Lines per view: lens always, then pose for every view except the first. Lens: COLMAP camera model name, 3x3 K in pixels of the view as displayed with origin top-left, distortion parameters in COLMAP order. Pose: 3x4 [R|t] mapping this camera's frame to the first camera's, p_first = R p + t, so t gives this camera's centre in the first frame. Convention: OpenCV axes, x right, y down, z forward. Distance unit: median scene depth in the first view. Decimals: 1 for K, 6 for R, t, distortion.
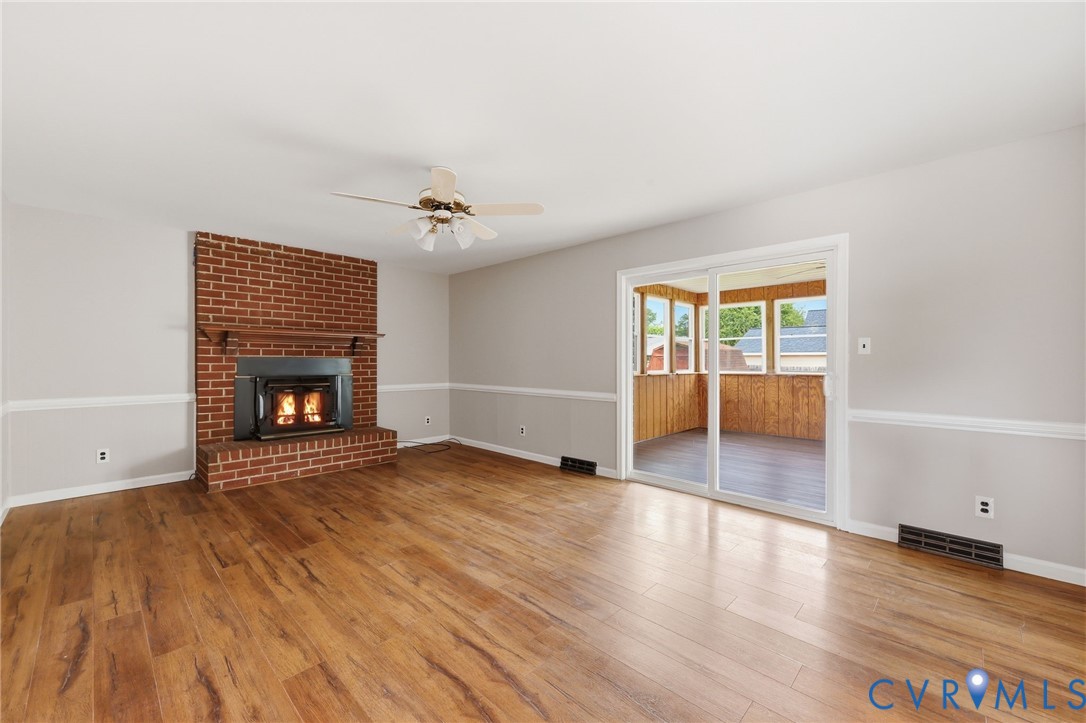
lens RADIAL K [[437.6, 0, 538.0], [0, 437.6, 360.3], [0, 0, 1]] dist [0.003375, 0.000041]
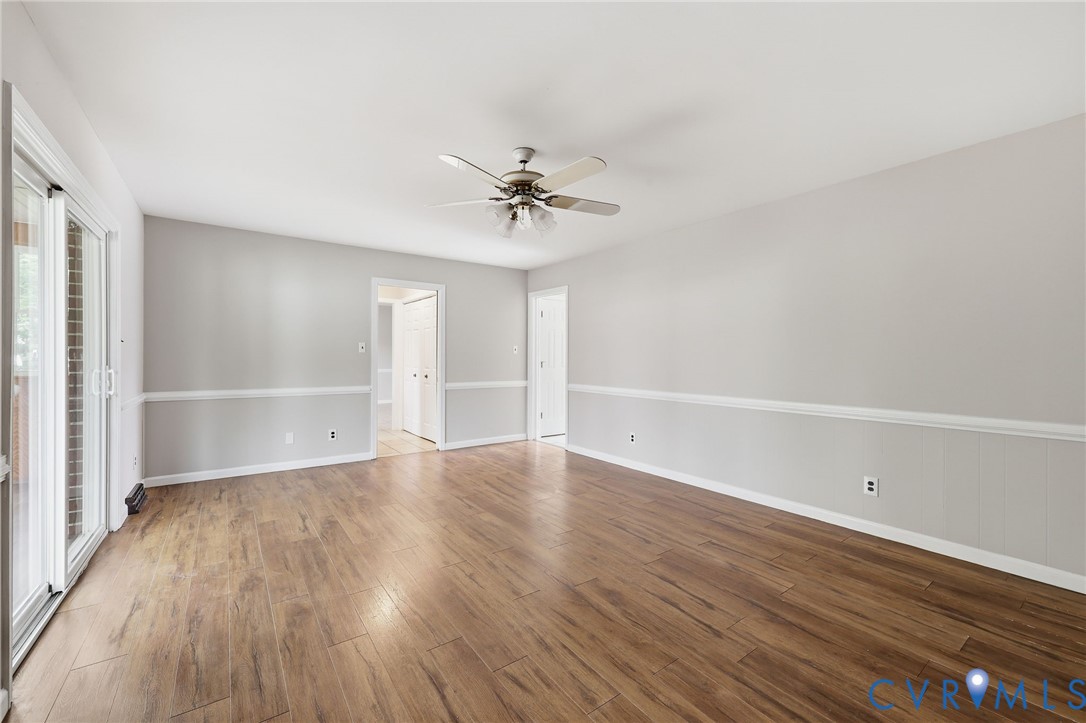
lens RADIAL K [[437.6, 0, 538.0], [0, 437.6, 360.3], [0, 0, 1]] dist [0.003375, 0.000041]
pose [[-0.984989, -0.008270, 0.172419, -0.398883], [-0.007175, 0.999950, 0.006976, 0.001160], [-0.172468, 0.005634, -0.984999, 1.854421]]
